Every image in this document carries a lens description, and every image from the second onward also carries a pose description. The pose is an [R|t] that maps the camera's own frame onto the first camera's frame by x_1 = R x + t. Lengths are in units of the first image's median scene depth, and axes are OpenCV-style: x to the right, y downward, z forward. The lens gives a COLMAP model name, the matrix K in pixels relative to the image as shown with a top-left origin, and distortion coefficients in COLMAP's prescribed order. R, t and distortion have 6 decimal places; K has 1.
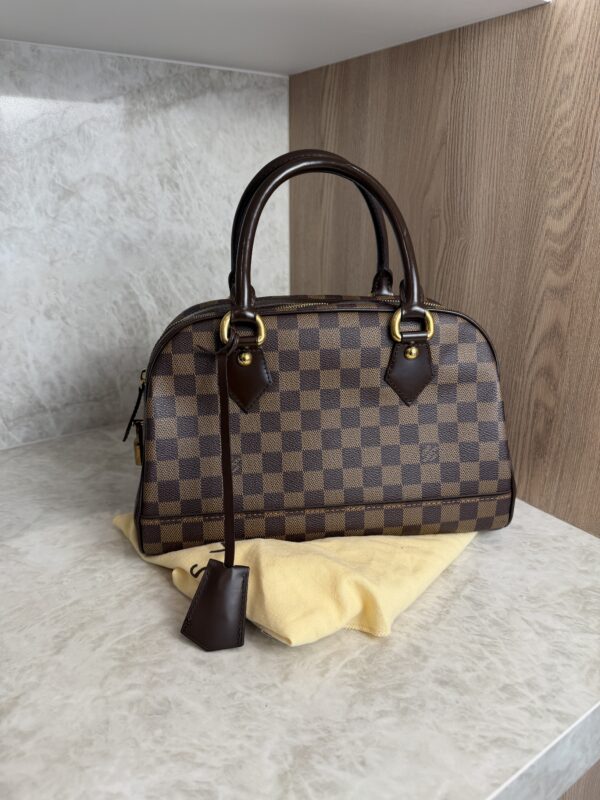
lens RADIAL K [[581.0, 0, 304.0], [0, 581.0, 402.7], [0, 0, 1]] dist [0.001506, -0.021952]
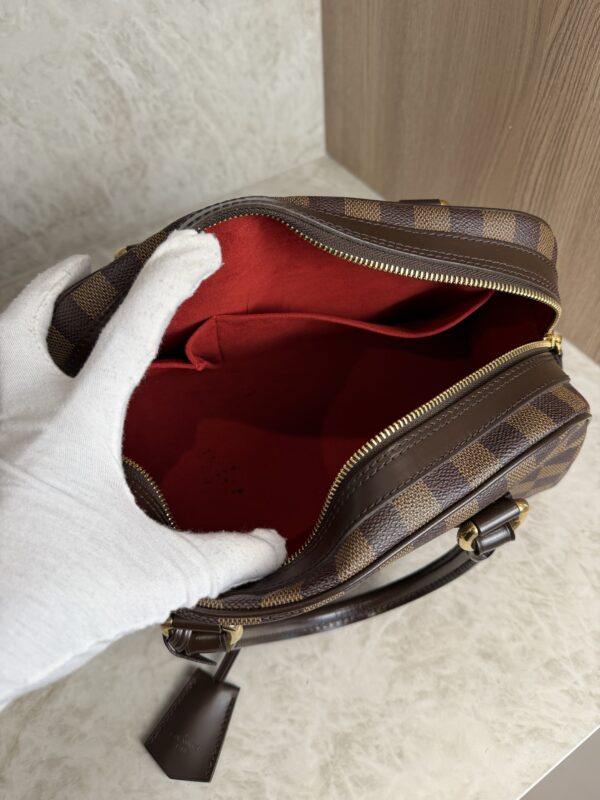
lens RADIAL K [[593.6, 0, 300.0], [0, 593.6, 400.0], [0, 0, 1]] dist [-0.038285, 0.012518]
pose [[0.997378, -0.003418, -0.072290, -0.000878], [0.042093, 0.839943, 0.541040, -0.371095], [0.058870, -0.542664, 0.837884, 0.329677]]
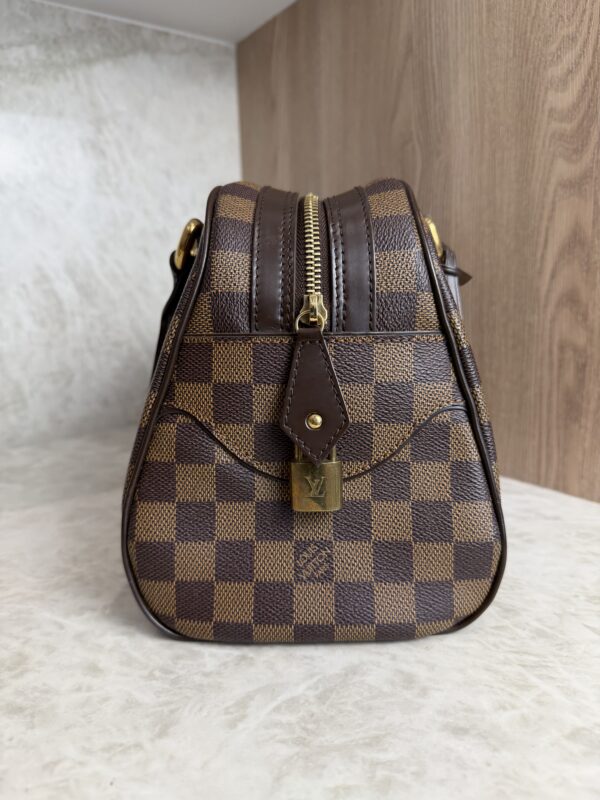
lens RADIAL K [[594.8, 0, 298.5], [0, 594.8, 403.6], [0, 0, 1]] dist [-0.049640, 0.021880]
pose [[0.999307, -0.037213, -0.001151, 0.090838], [0.036511, 0.985567, -0.165303, 0.233548], [0.007286, 0.165147, 0.986242, 0.363962]]
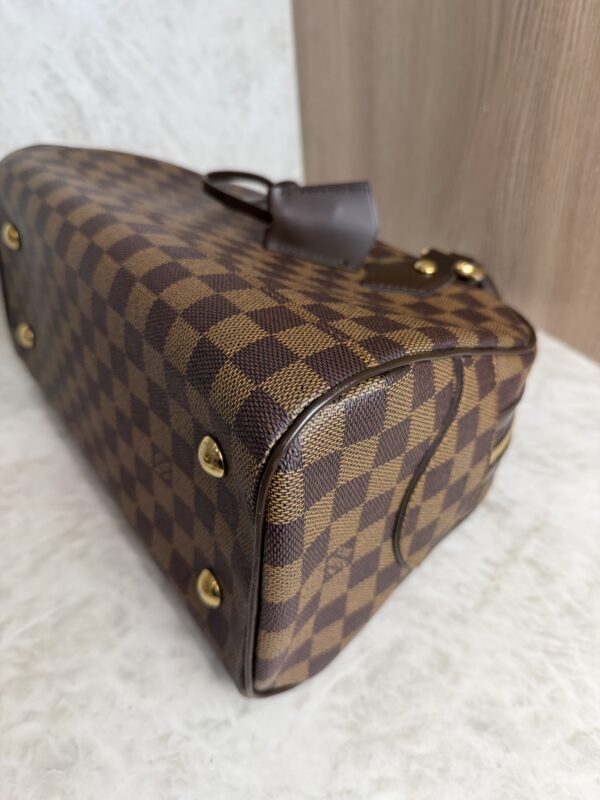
lens RADIAL K [[604.9, 0, 296.1], [0, 604.9, 398.4], [0, 0, 1]] dist [-0.039948, 0.002802]
pose [[0.994431, -0.012771, -0.104617, 0.092379], [0.047495, 0.940428, 0.336660, -0.090033], [0.094085, -0.339754, 0.935797, 0.407679]]
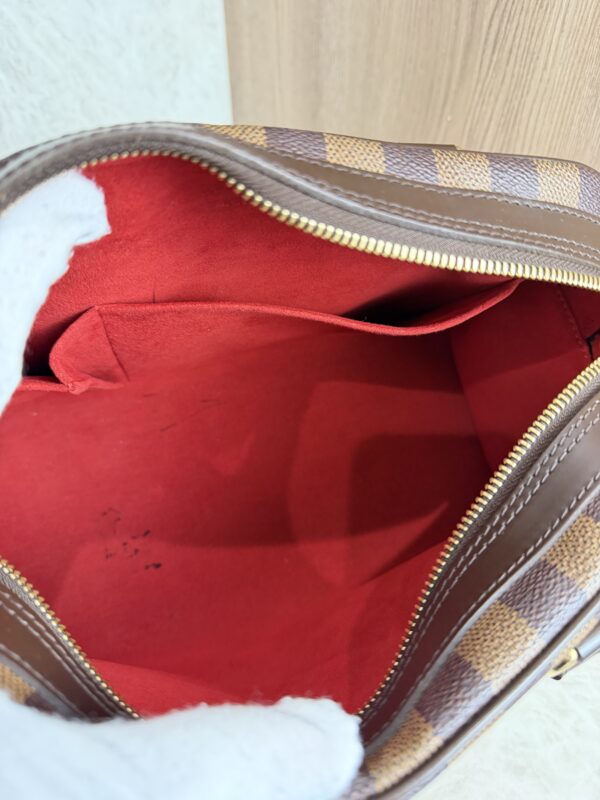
lens RADIAL K [[599.0, 0, 303.8], [0, 599.0, 398.3], [0, 0, 1]] dist [-0.048539, 0.012068]
pose [[0.994426, -0.070375, 0.078514, -0.032973], [0.031089, 0.907249, 0.419444, -0.190268], [-0.100751, -0.414665, 0.904380, 0.496529]]
